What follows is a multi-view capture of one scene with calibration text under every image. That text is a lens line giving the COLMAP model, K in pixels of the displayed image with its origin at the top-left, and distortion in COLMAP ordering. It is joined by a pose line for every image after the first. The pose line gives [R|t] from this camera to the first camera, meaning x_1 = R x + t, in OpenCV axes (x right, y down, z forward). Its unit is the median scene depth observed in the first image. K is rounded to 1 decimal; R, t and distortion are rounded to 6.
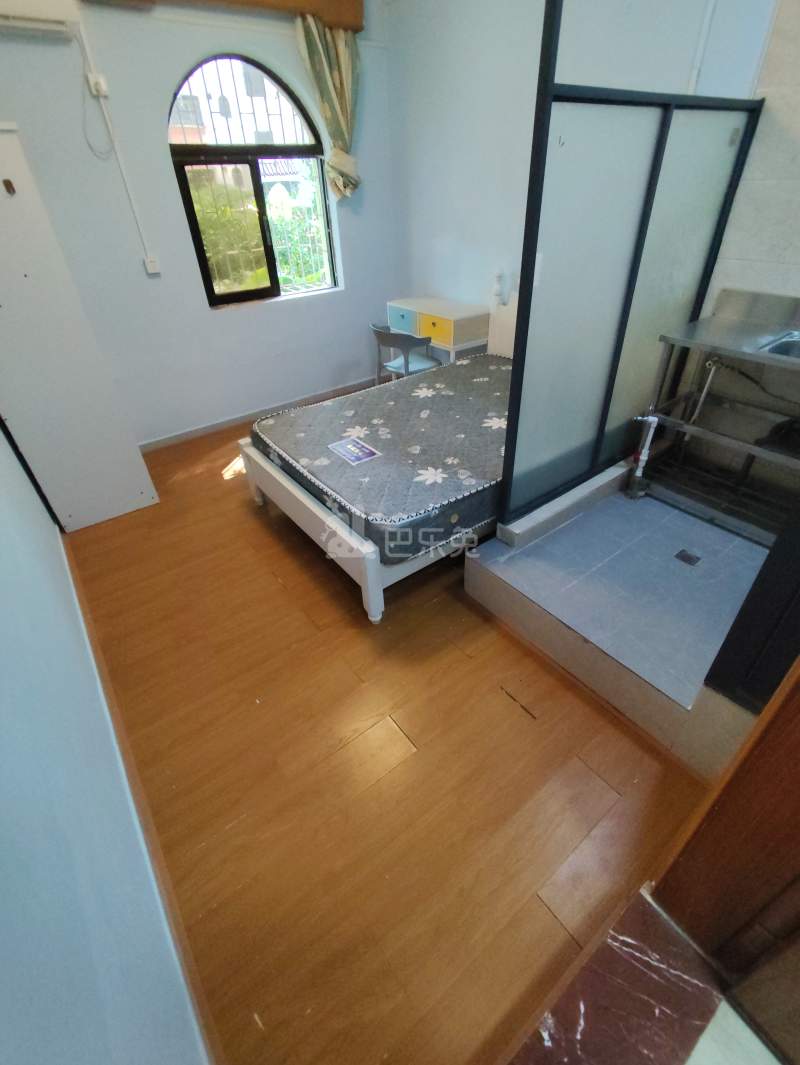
lens RADIAL K [[490.6, 0, 404.2], [0, 490.6, 527.7], [0, 0, 1]] dist [-0.002787, 0.003771]
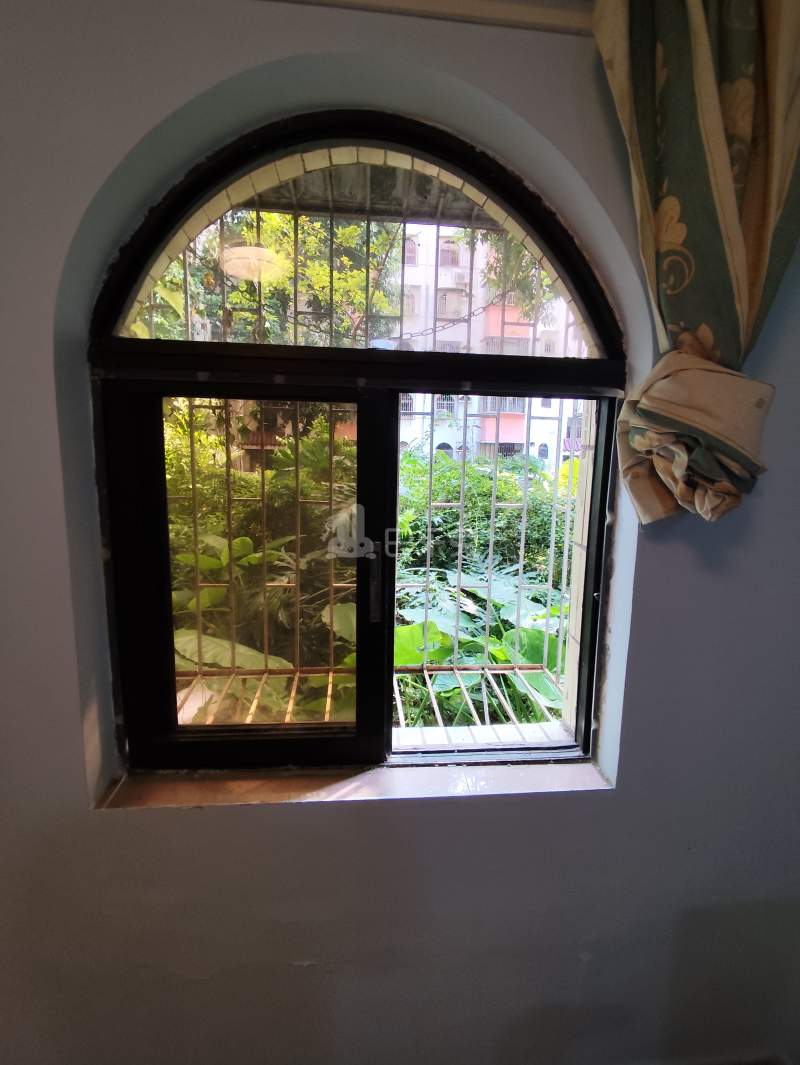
lens RADIAL K [[490.6, 0, 403.6], [0, 490.6, 529.4], [0, 0, 1]] dist [-0.002787, 0.003771]
pose [[0.842021, 0.136392, -0.521918, -0.155421], [-0.355854, 0.867578, -0.347384, -0.754515], [0.405424, 0.478231, 0.779054, 1.066100]]
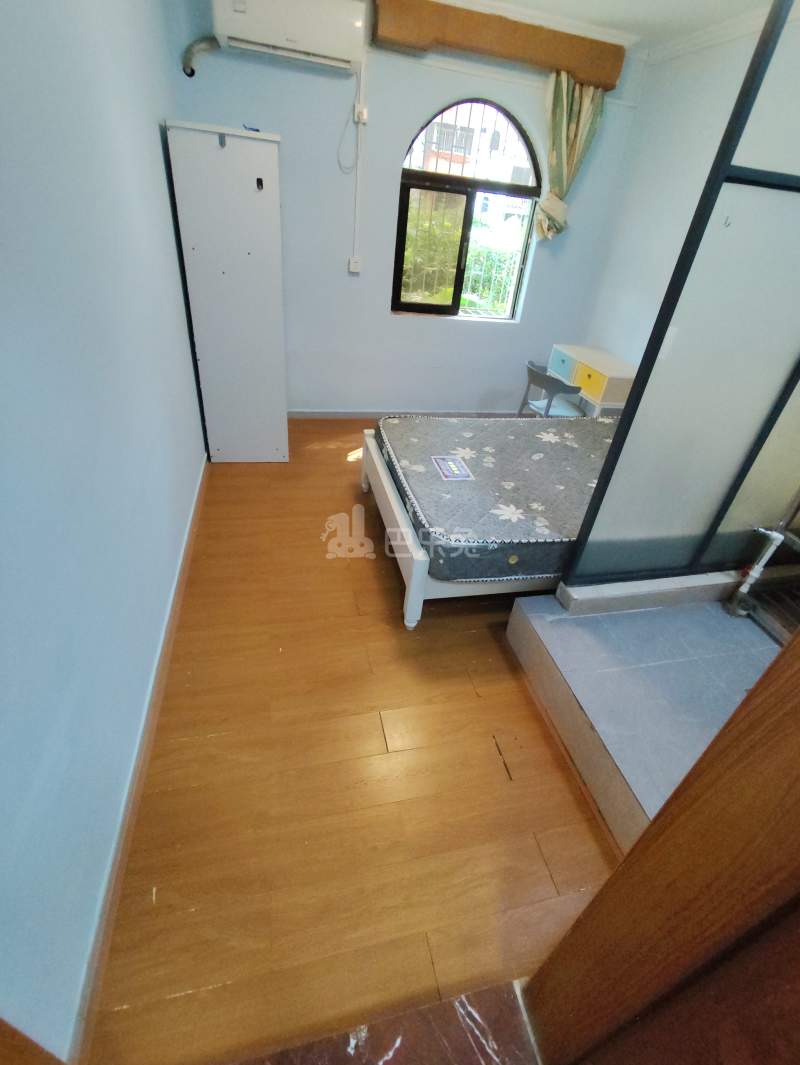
lens RADIAL K [[490.6, 0, 403.0], [0, 490.6, 528.2], [0, 0, 1]] dist [-0.002787, 0.003771]
pose [[0.904245, 0.333323, -0.266902, 0.120471], [-0.345157, 0.938541, 0.002735, -0.003268], [0.251410, 0.089650, 0.963720, -0.021364]]
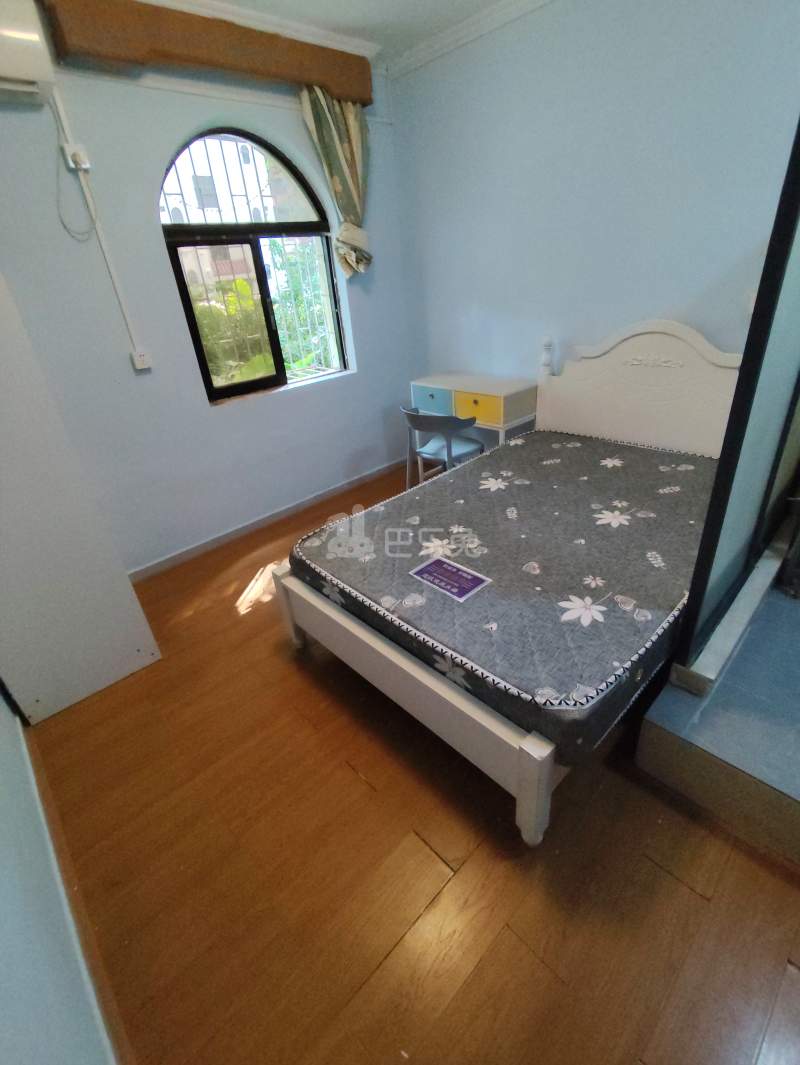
lens RADIAL K [[490.6, 0, 399.8], [0, 490.6, 523.5], [0, 0, 1]] dist [-0.002787, 0.003771]
pose [[0.992946, -0.092611, 0.074038, -0.215625], [0.102301, 0.984837, -0.140109, -0.136924], [-0.059940, 0.146695, 0.987364, 0.263031]]
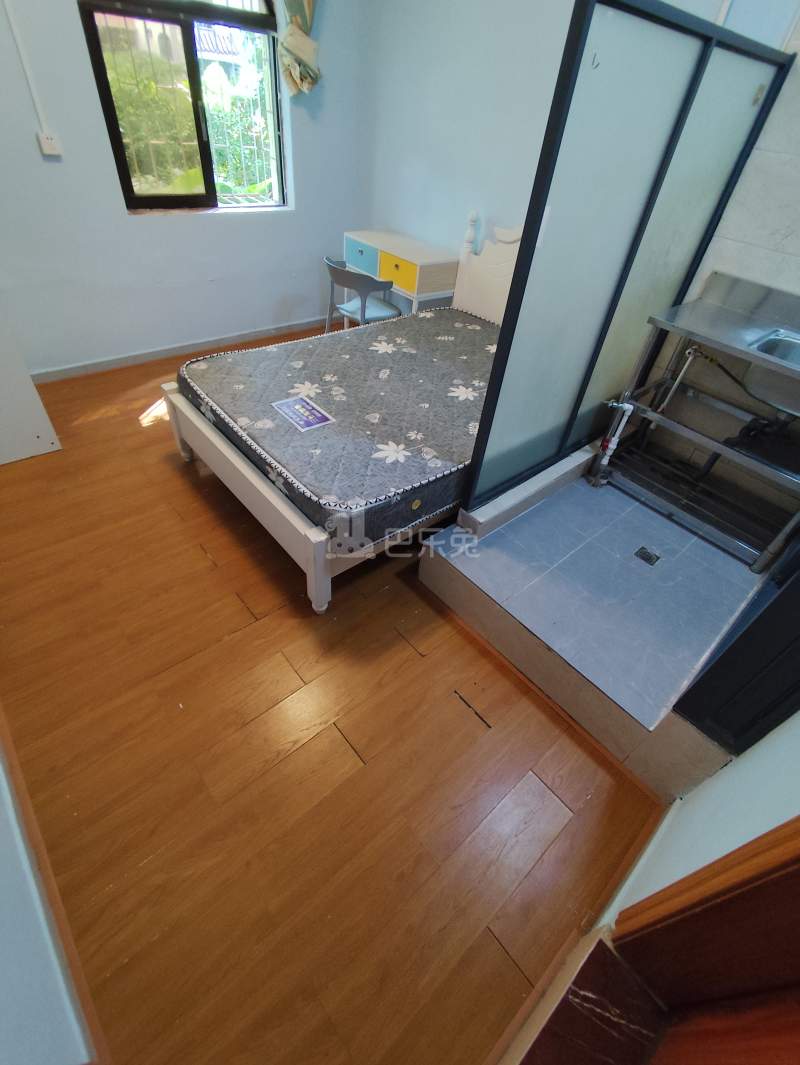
lens RADIAL K [[490.6, 0, 403.6], [0, 490.6, 527.7], [0, 0, 1]] dist [-0.002787, 0.003771]
pose [[0.988837, 0.053638, 0.139010, -0.035316], [-0.068846, 0.991871, 0.107011, -0.058999], [-0.132140, -0.115387, 0.984492, 0.098178]]
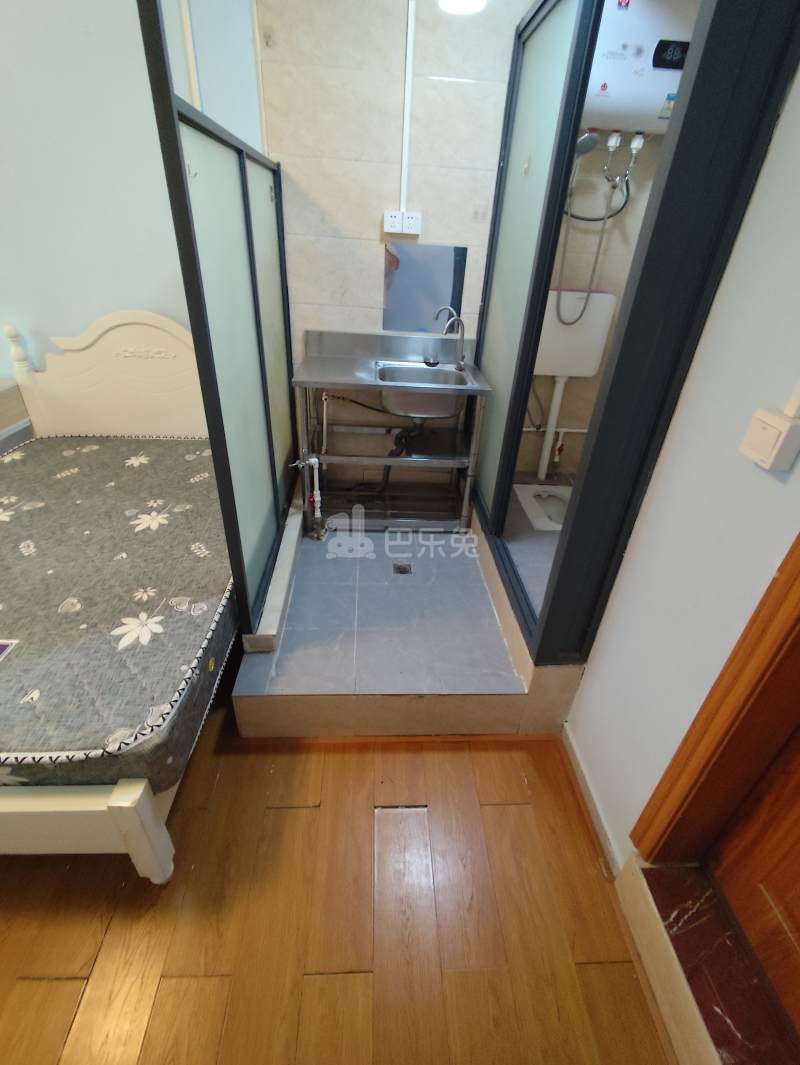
lens RADIAL K [[490.6, 0, 408.3], [0, 490.6, 523.6], [0, 0, 1]] dist [-0.002787, 0.003771]
pose [[0.559261, -0.370467, 0.741607, -0.161217], [0.421343, 0.897452, 0.130575, -0.147047], [-0.713931, 0.239445, 0.658004, 0.224619]]
